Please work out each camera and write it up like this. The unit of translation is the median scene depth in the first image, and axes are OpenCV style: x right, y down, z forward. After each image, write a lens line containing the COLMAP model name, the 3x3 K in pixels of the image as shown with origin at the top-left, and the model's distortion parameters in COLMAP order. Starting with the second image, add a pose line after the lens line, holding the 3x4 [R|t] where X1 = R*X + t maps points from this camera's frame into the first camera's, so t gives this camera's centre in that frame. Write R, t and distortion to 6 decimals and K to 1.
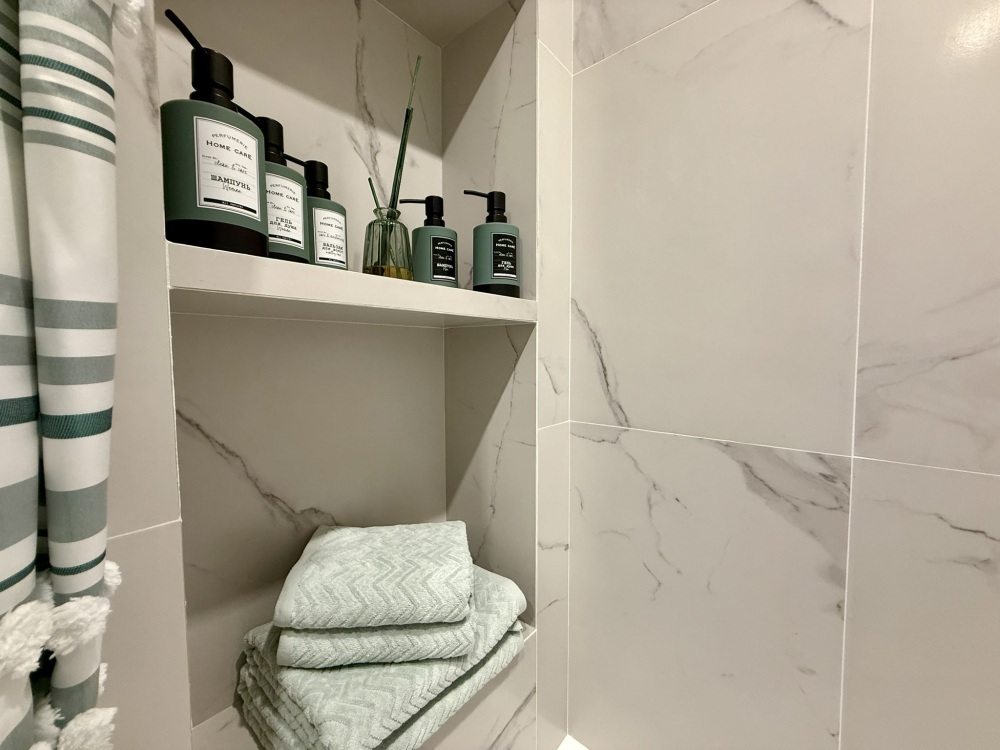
lens RADIAL K [[404.3, 0, 500.0], [0, 404.3, 375.0], [0, 0, 1]] dist [-0.001062, -0.000122]
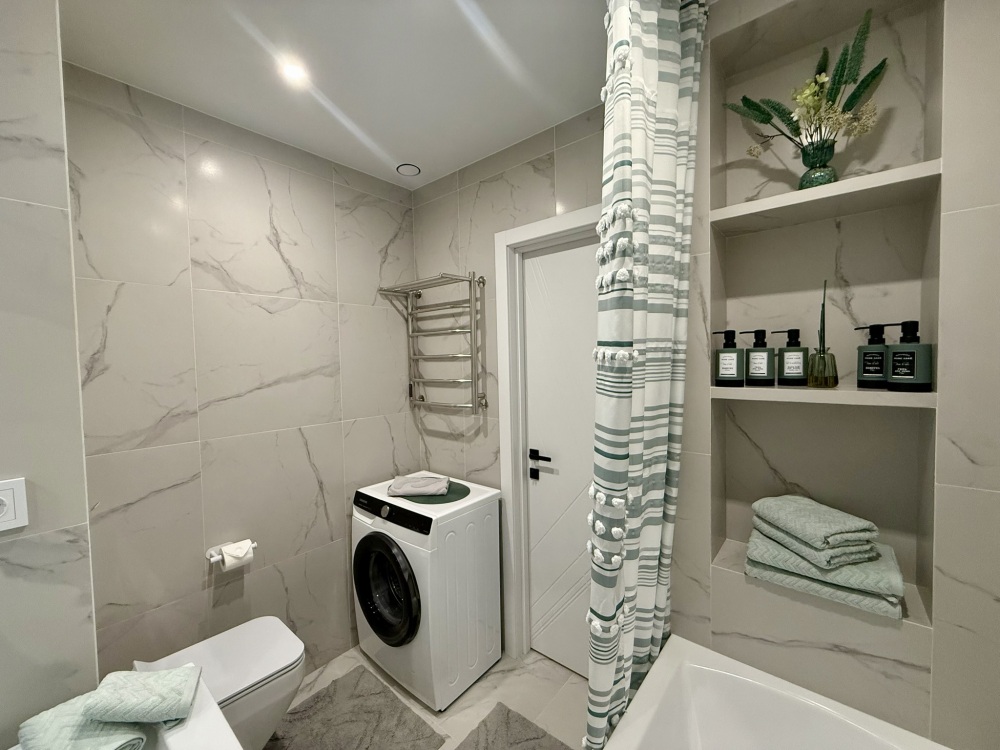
lens RADIAL K [[399.5, 0, 499.2], [0, 399.5, 373.4], [0, 0, 1]] dist [-0.000605, -0.000033]
pose [[0.012779, 0.040452, -0.999100, 1.556943], [-0.036220, 0.998544, 0.039967, -0.267974], [0.999262, 0.035676, 0.014225, -0.590182]]
